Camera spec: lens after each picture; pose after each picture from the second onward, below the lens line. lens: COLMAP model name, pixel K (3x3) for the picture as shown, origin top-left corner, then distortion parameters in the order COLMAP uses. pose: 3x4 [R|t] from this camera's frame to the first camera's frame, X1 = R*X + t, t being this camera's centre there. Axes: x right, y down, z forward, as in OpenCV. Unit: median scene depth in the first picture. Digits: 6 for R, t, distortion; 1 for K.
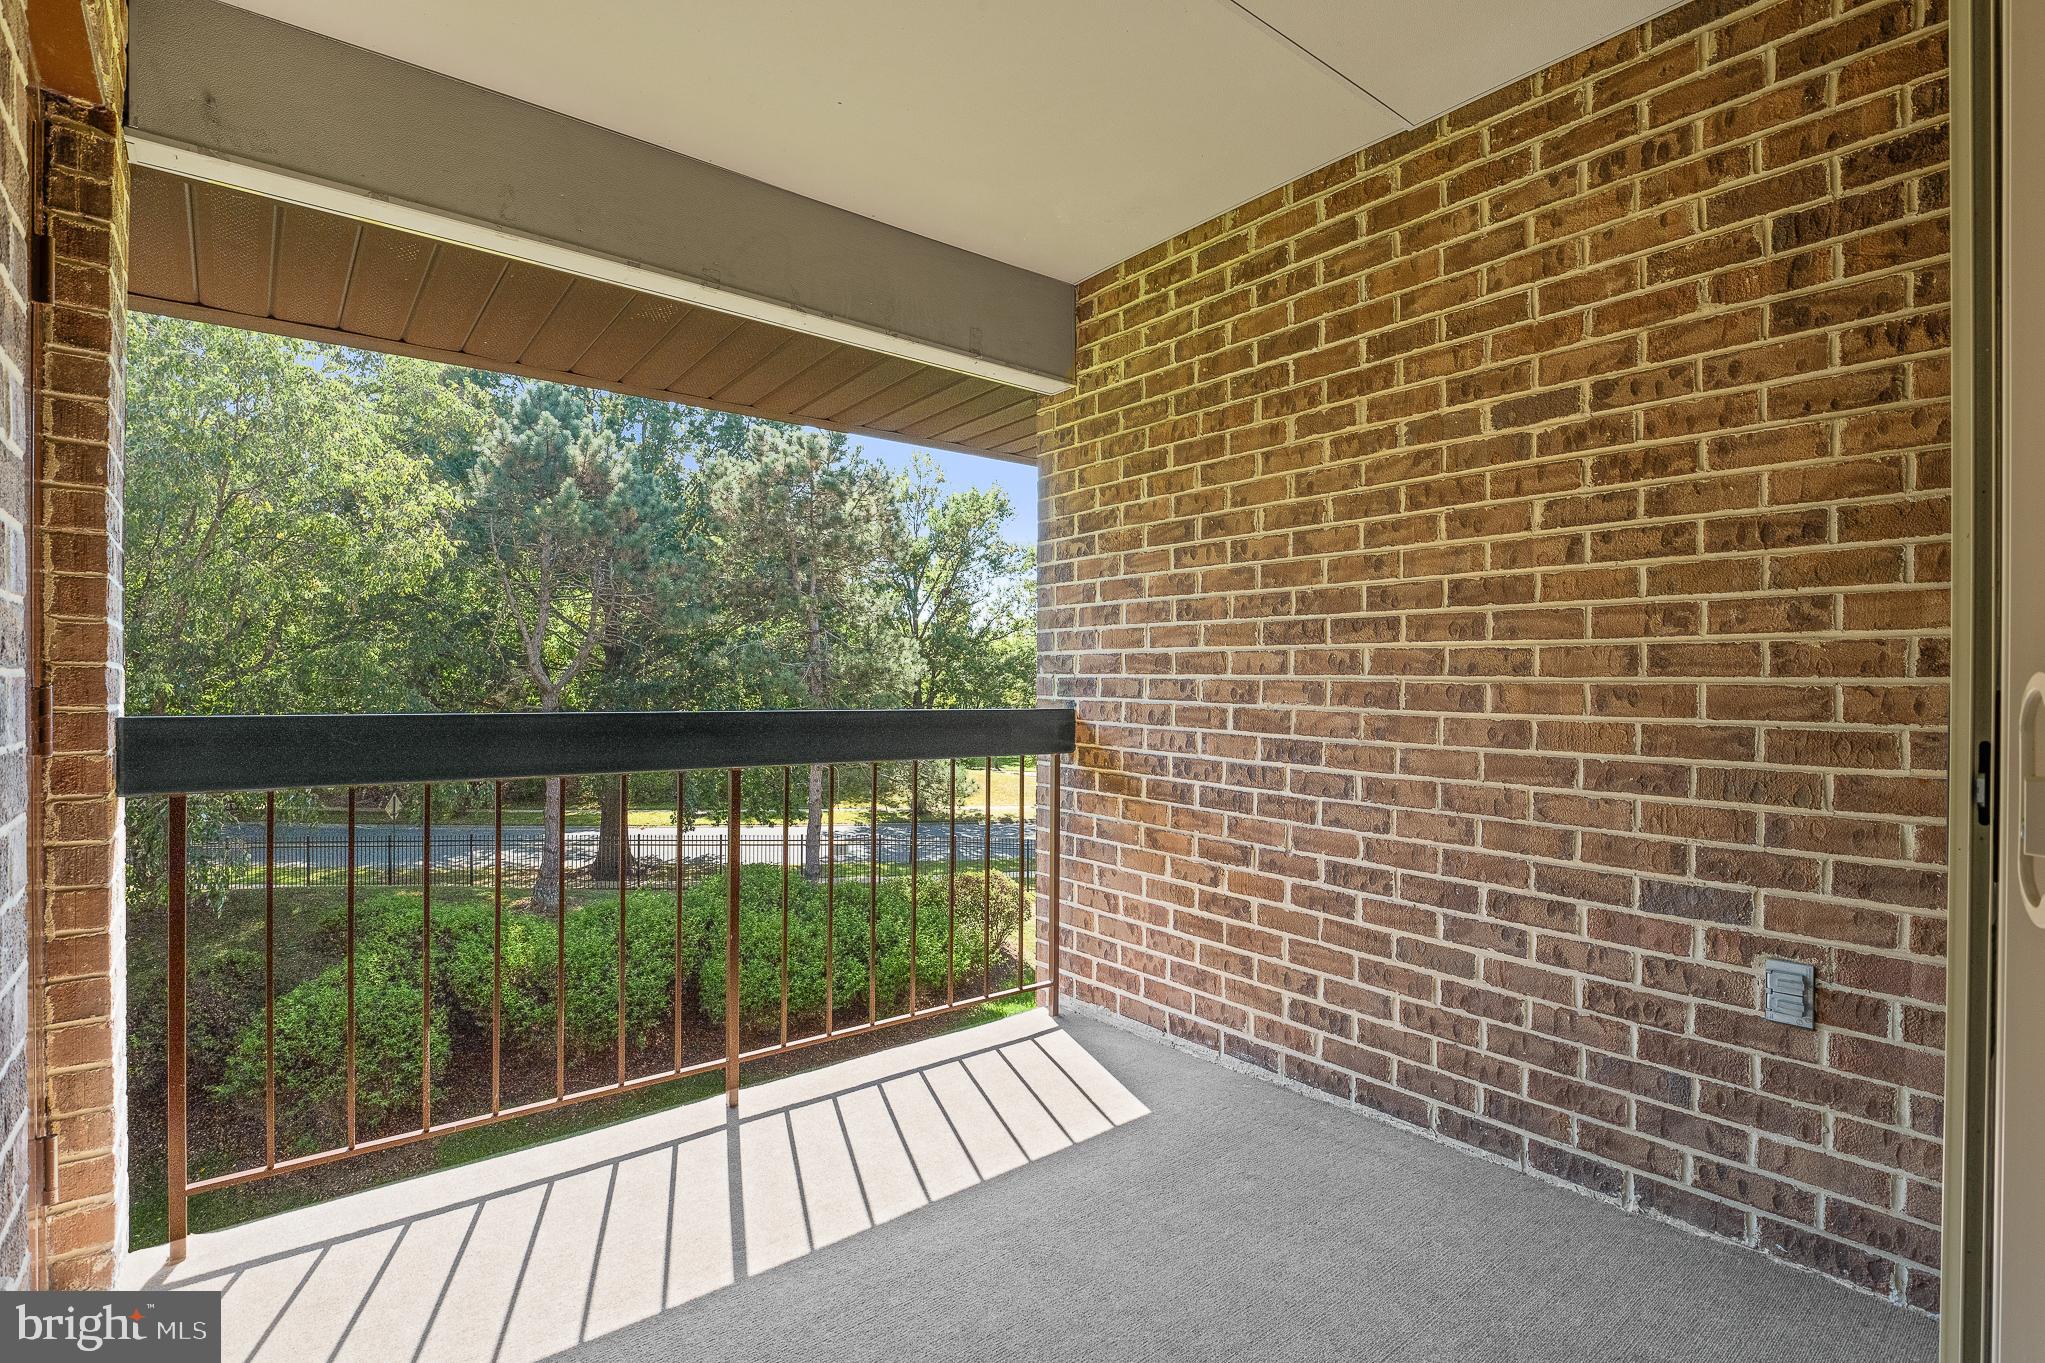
lens RADIAL K [[955.4, 0, 1016.5], [0, 955.4, 685.0], [0, 0, 1]] dist [-0.000570, -0.014028]
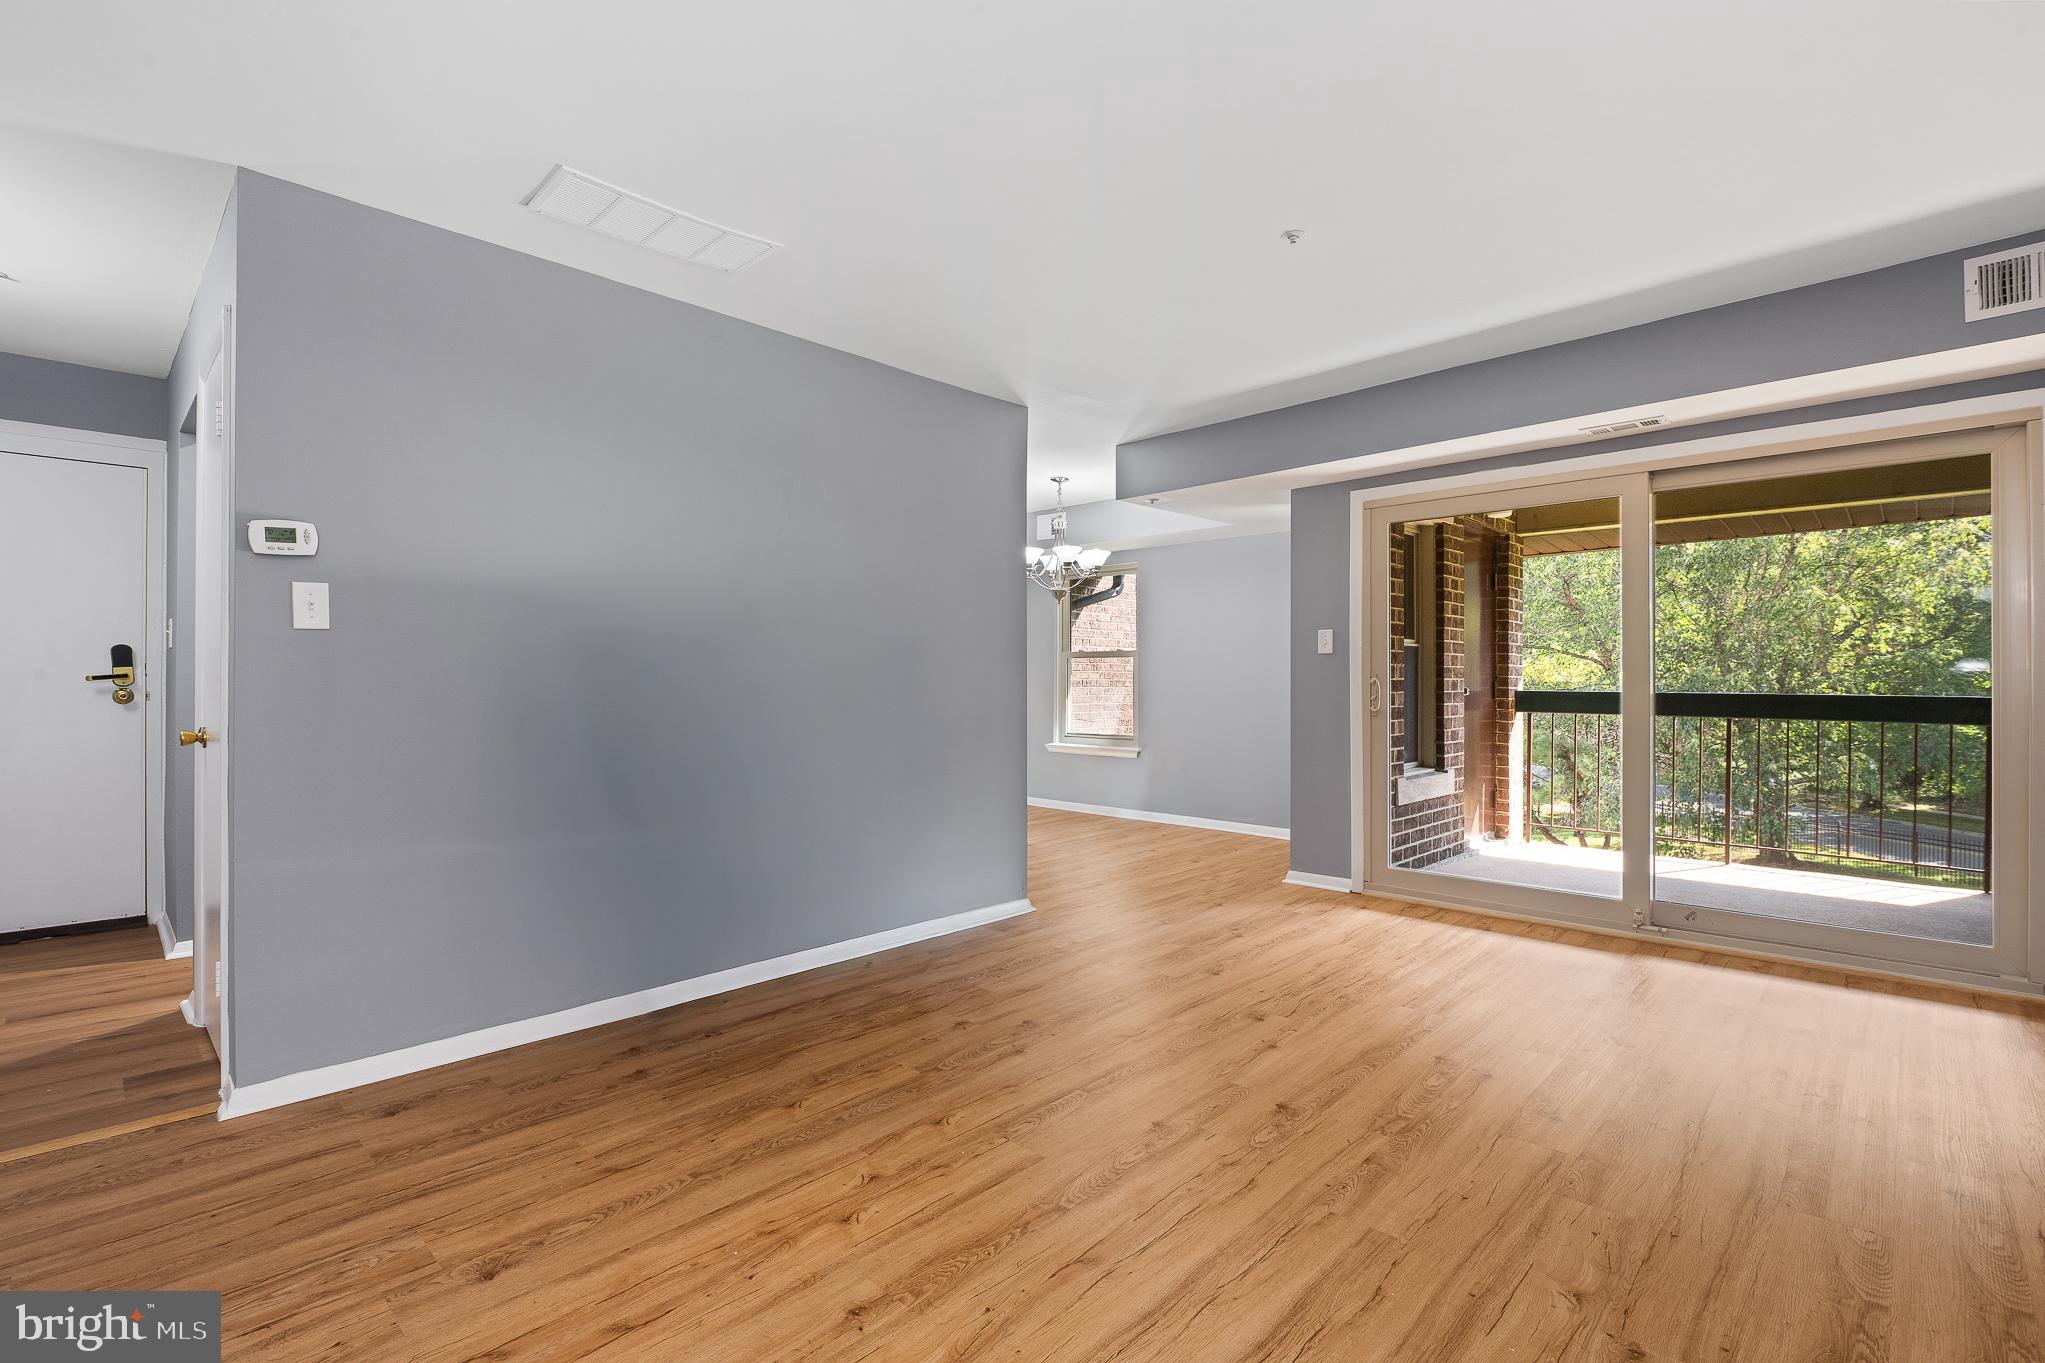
lens RADIAL K [[936.9, 0, 1004.5], [0, 936.9, 681.1], [0, 0, 1]] dist [-0.001888, -0.009588]
pose [[0.094589, -0.003591, -0.995510, 2.043047], [-0.003310, 0.999987, -0.003922, 0.014638], [0.995511, 0.003666, 0.094575, -1.097489]]
